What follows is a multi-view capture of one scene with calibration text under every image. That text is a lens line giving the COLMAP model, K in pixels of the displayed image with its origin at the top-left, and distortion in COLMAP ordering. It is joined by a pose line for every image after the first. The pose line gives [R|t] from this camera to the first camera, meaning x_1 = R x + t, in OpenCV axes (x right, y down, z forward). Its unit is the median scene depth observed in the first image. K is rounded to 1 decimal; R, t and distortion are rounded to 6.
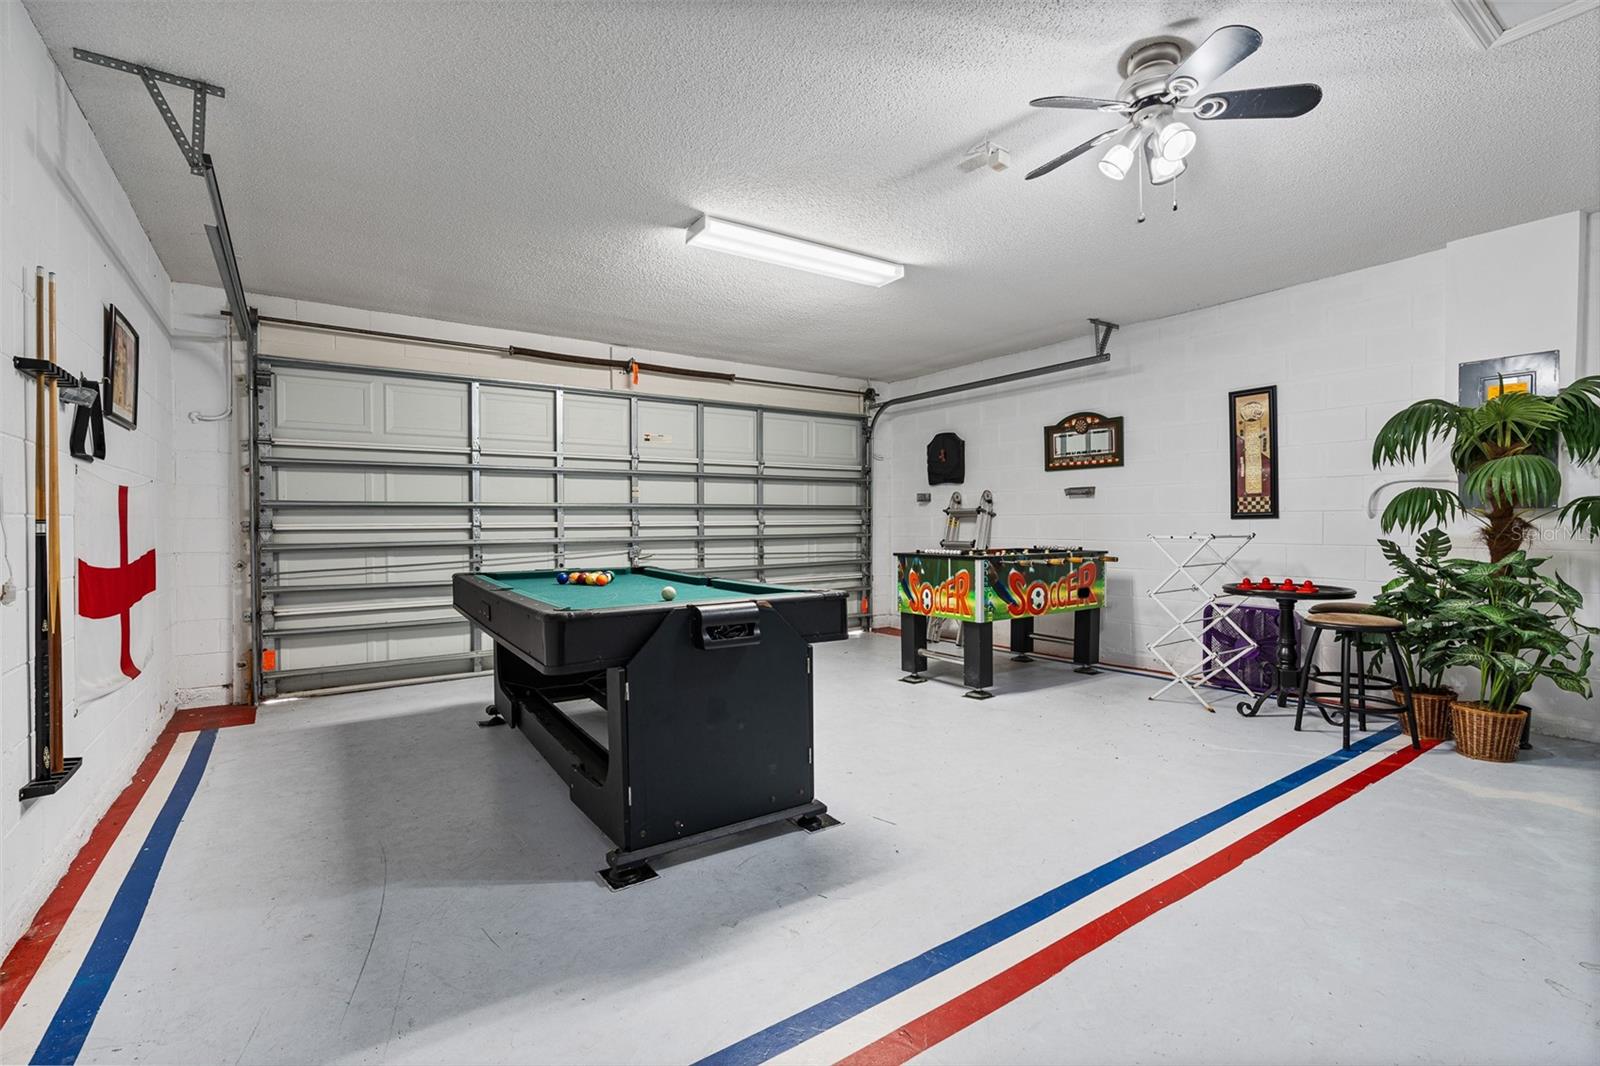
lens RADIAL K [[722.4, 0, 797.2], [0, 722.4, 524.4], [0, 0, 1]] dist [-0.005765, 0.000772]
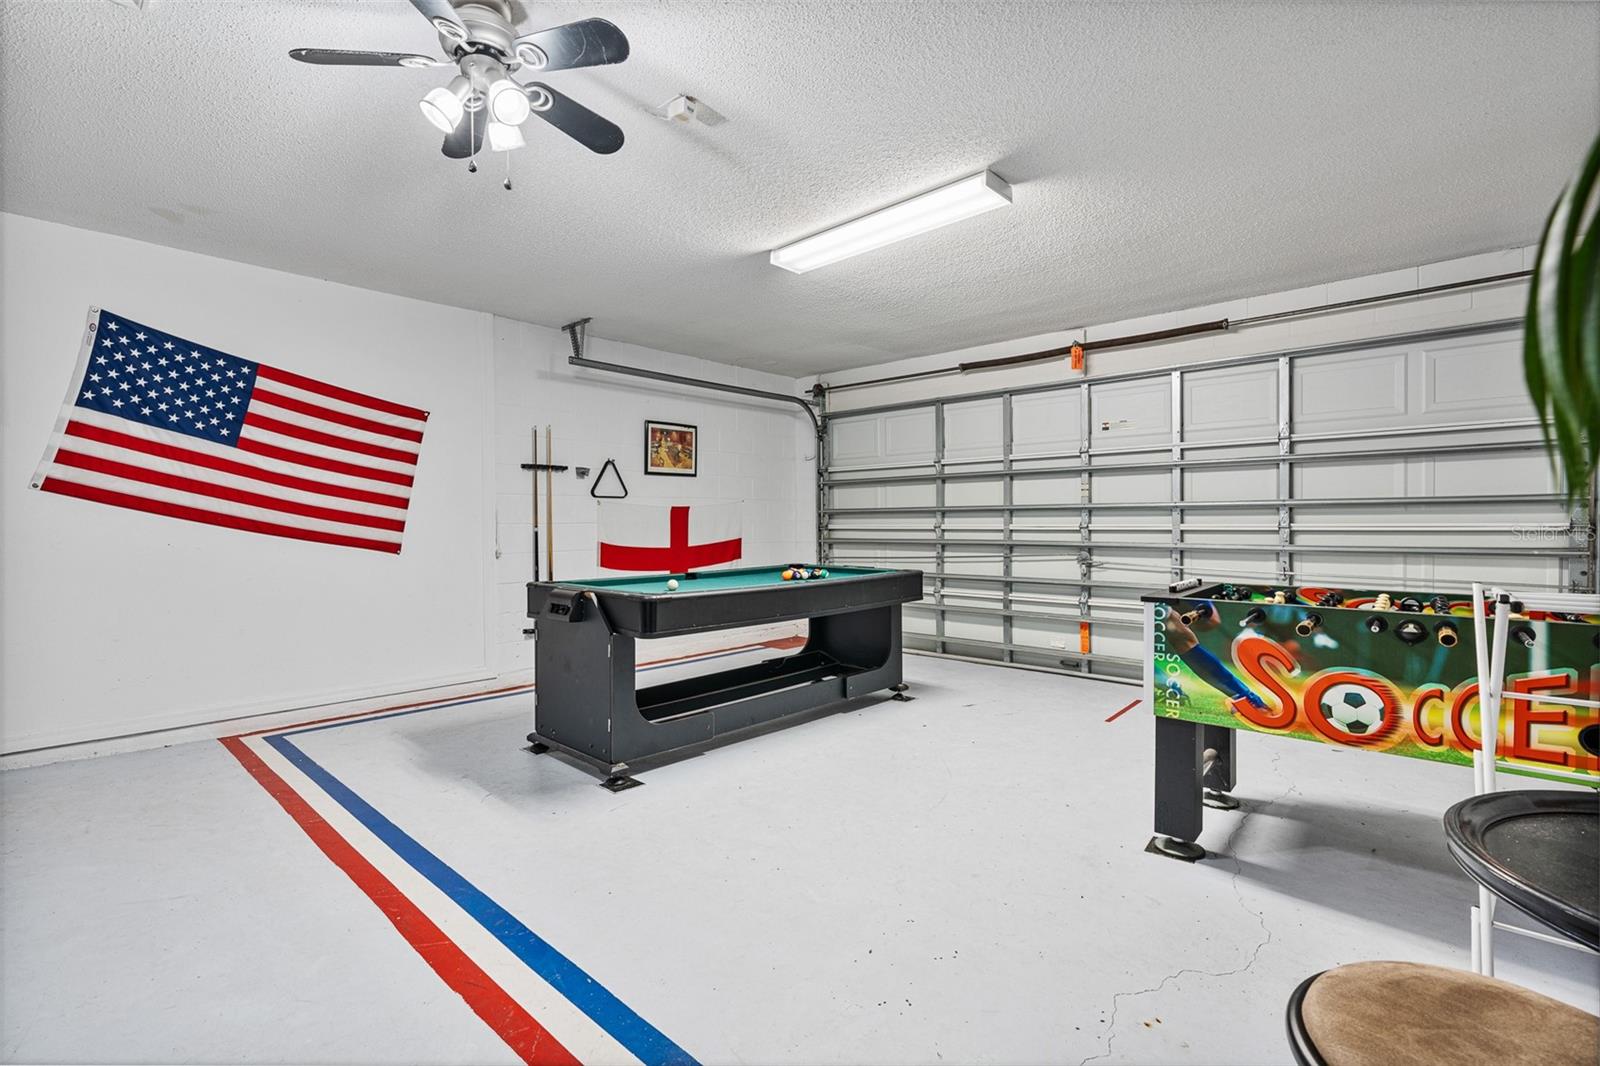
lens RADIAL K [[722.4, 0, 797.2], [0, 722.4, 524.4], [0, 0, 1]] dist [-0.005765, 0.000772]
pose [[0.211598, 0.008710, -0.977318, 0.695736], [0.000318, 0.999960, 0.008981, -0.014428], [0.977357, -0.002212, 0.211587, 0.580170]]
